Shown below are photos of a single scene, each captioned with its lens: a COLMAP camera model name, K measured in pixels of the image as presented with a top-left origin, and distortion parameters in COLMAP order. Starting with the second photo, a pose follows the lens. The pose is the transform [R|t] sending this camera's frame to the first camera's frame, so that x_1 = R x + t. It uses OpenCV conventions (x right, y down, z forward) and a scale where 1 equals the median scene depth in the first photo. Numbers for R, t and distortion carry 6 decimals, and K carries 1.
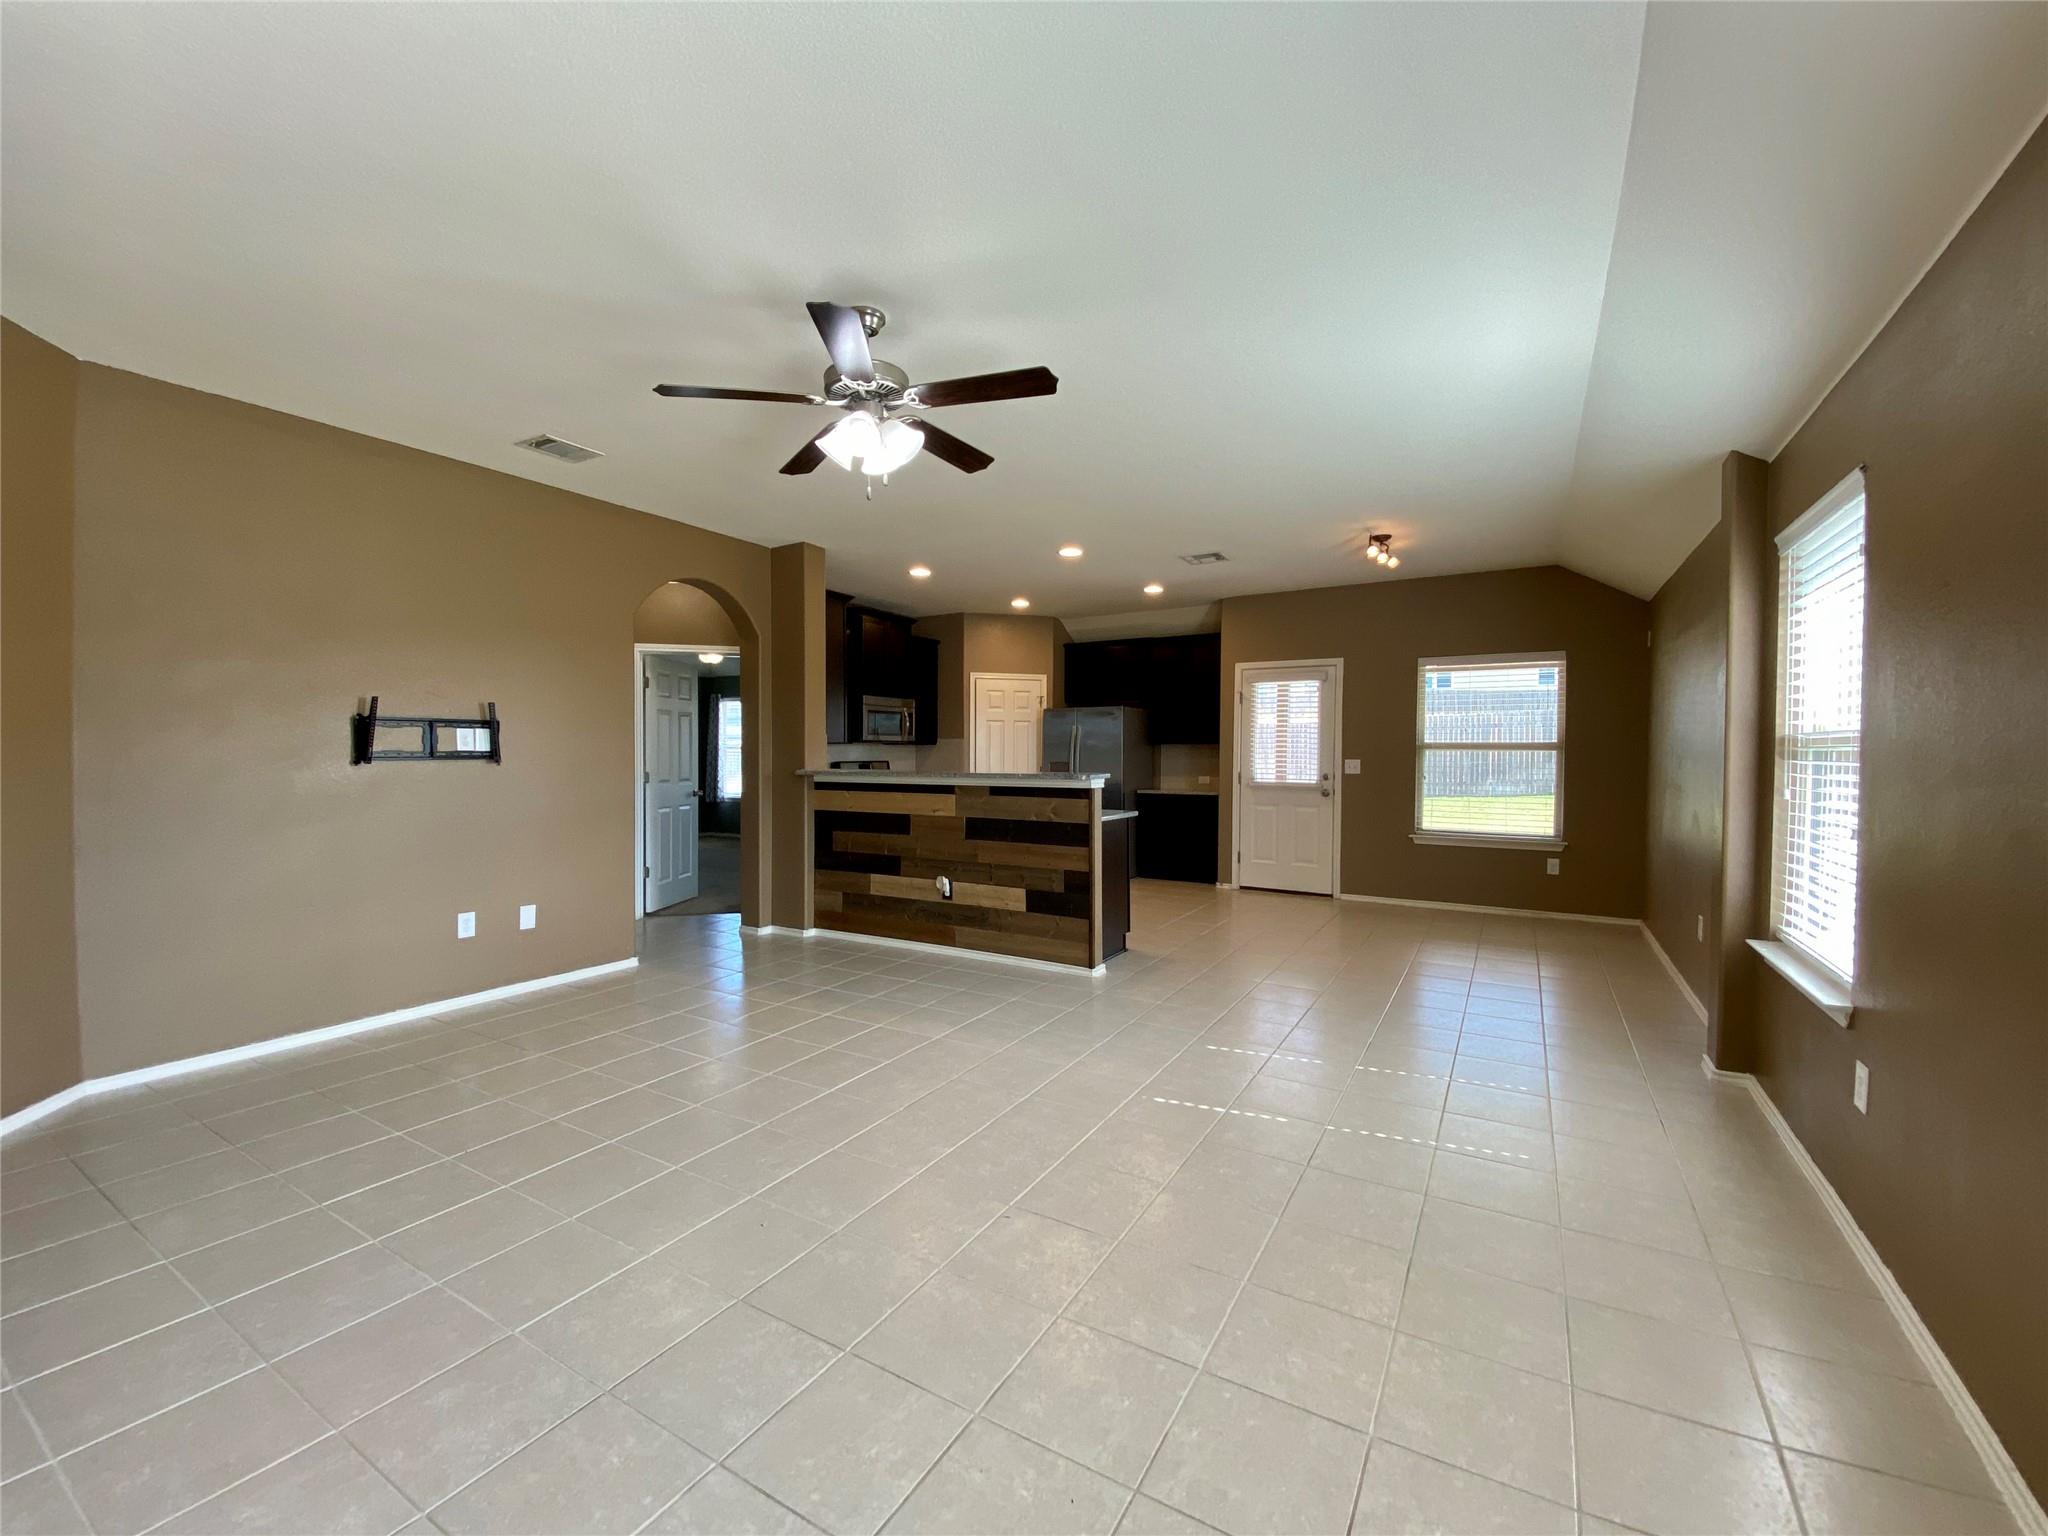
lens RADIAL K [[826.8, 0, 1024.0], [0, 826.8, 768.0], [0, 0, 1]] dist [0.030734, -0.027883]
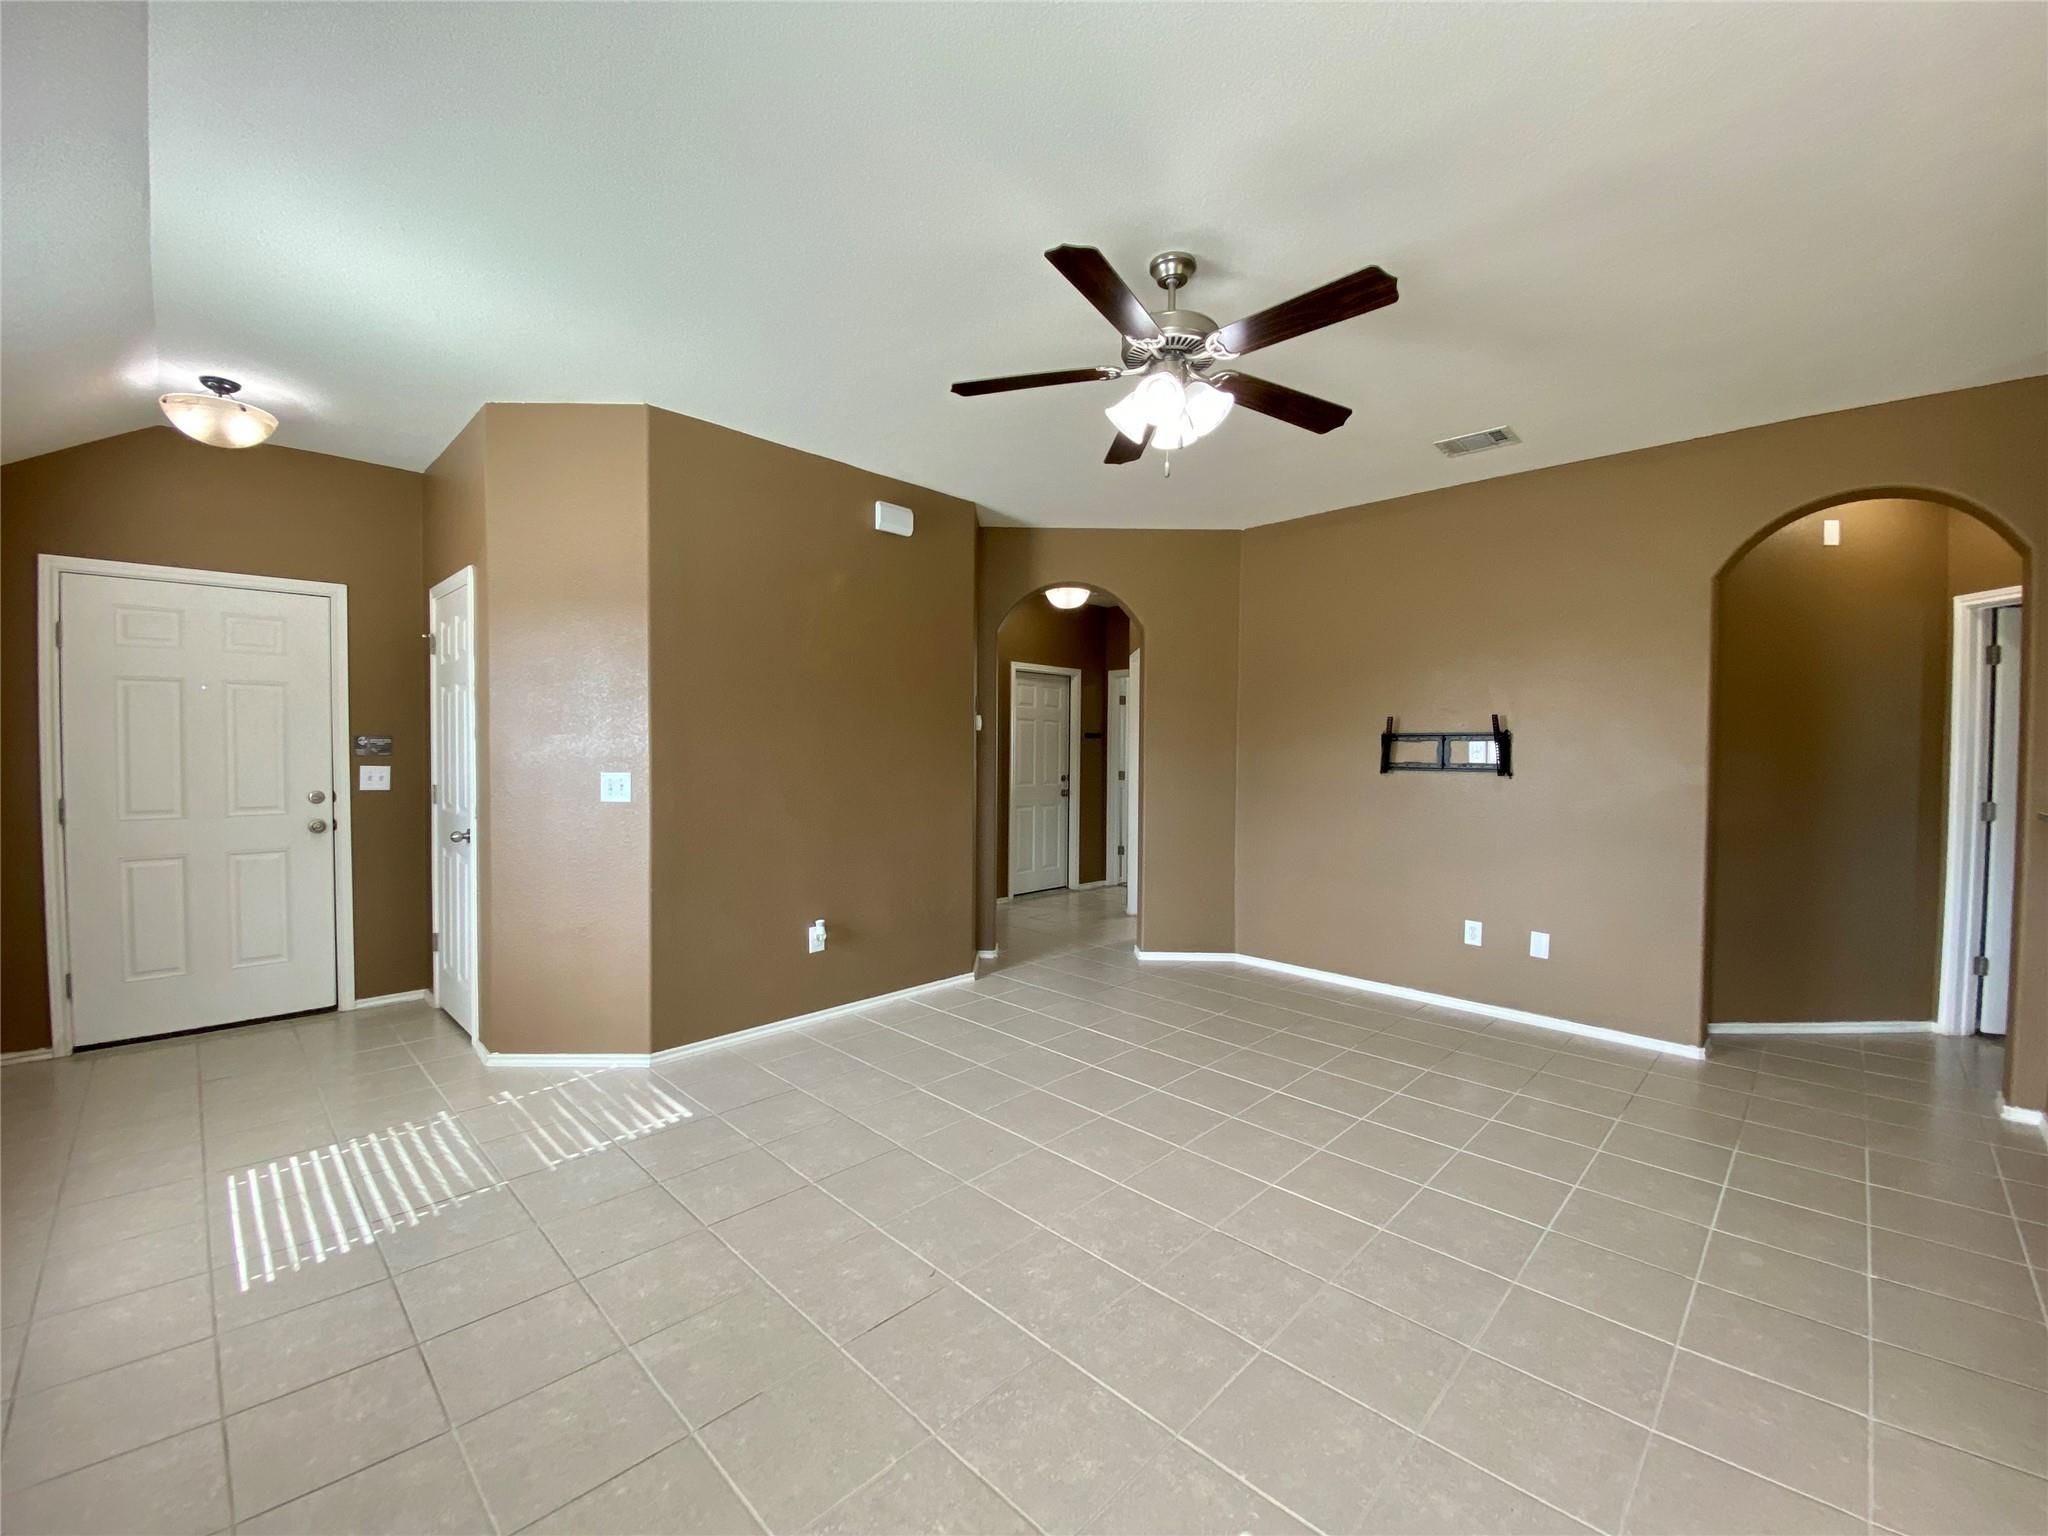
lens RADIAL K [[828.1, 0, 1024.0], [0, 828.1, 768.0], [0, 0, 1]] dist [0.000485, -0.010514]
pose [[-0.233605, 0.019347, -0.972139, 0.456607], [-0.028112, 0.999250, 0.026642, -0.026693], [0.971925, 0.033552, -0.232886, 0.708257]]
